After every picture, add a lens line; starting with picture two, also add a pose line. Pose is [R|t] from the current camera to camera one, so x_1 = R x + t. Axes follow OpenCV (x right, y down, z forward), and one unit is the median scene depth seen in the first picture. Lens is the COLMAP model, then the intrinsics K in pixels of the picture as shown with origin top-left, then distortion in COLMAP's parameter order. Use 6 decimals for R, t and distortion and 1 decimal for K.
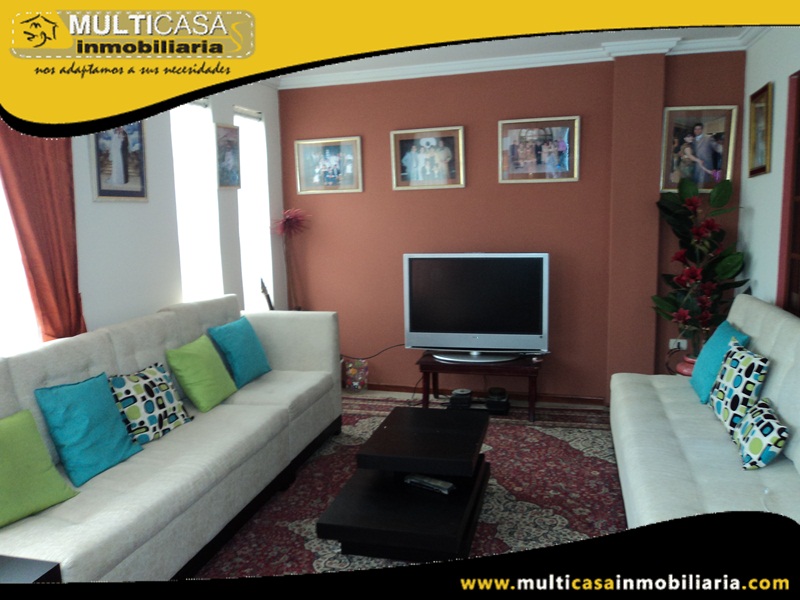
lens RADIAL K [[656.1, 0, 401.0], [0, 656.1, 296.0], [0, 0, 1]] dist [0.015686, 0.008963]
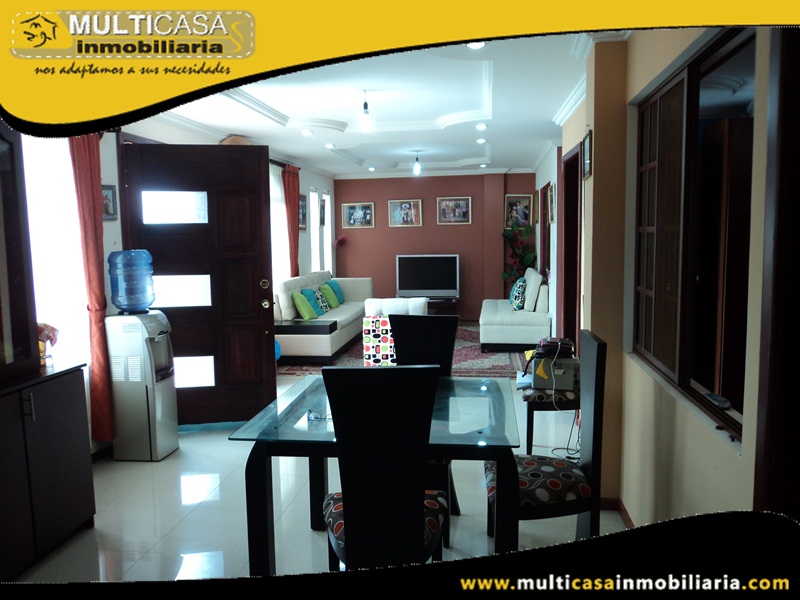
lens RADIAL K [[656.1, 0, 399.6], [0, 656.1, 302.6], [0, 0, 1]] dist [0.015686, 0.008963]
pose [[0.993696, -0.004955, 0.111997, -0.252004], [0.009386, 0.999192, -0.039071, 0.197447], [-0.111713, 0.039876, 0.992940, -1.311214]]
